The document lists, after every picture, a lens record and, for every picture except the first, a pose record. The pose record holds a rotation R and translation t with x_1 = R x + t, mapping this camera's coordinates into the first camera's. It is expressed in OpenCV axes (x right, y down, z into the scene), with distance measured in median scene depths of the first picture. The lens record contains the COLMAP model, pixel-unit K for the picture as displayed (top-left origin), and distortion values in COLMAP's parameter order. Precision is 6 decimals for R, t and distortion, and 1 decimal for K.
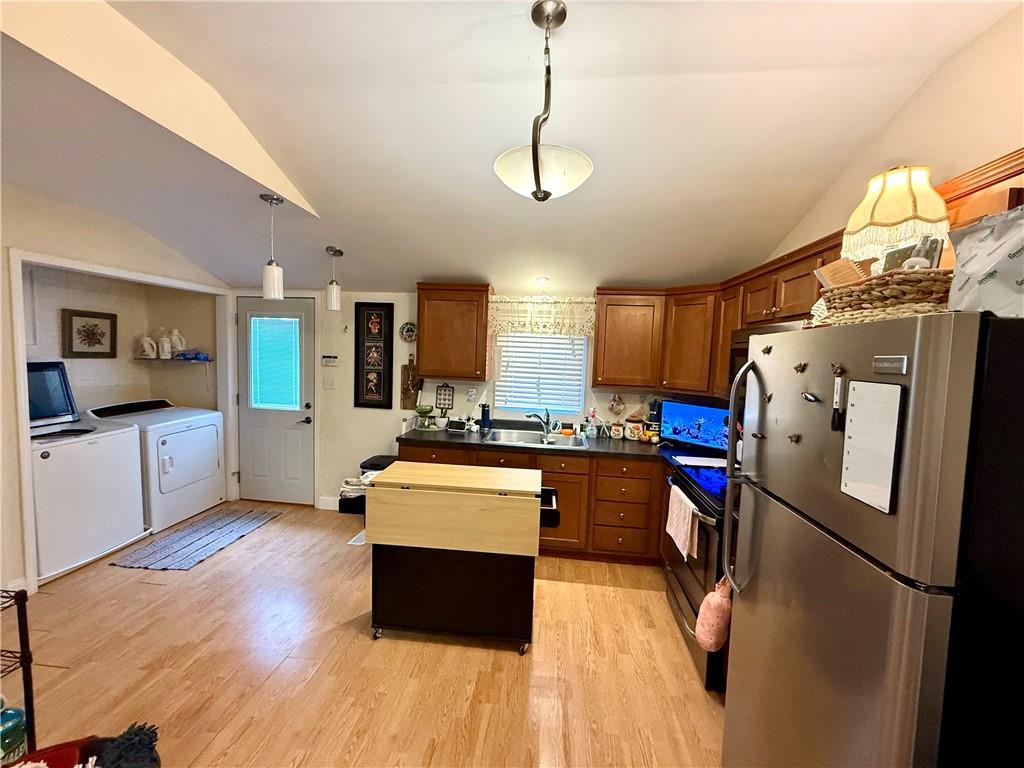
lens RADIAL K [[409.3, 0, 508.4], [0, 409.3, 382.4], [0, 0, 1]] dist [-0.000407, -0.000226]
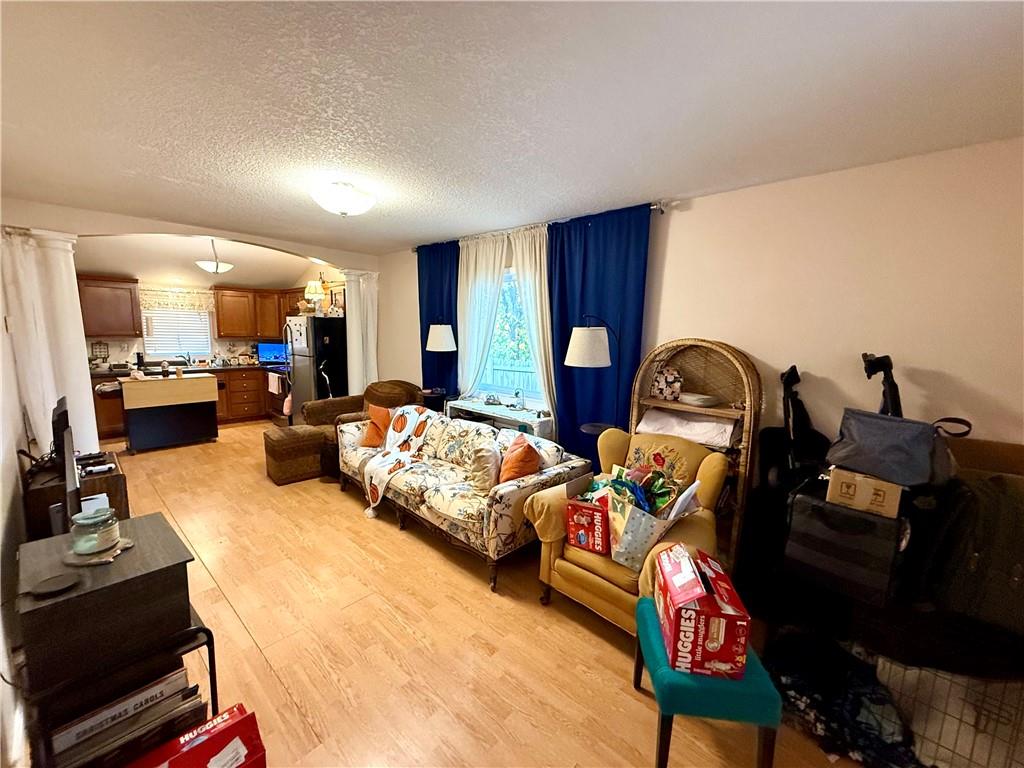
lens RADIAL K [[409.3, 0, 508.9], [0, 409.3, 386.8], [0, 0, 1]] dist [-0.000407, -0.000226]
pose [[0.583818, -0.133986, 0.800752, -0.528345], [0.053557, 0.990496, 0.126688, 0.062674], [-0.810116, -0.031077, 0.585445, -1.155548]]
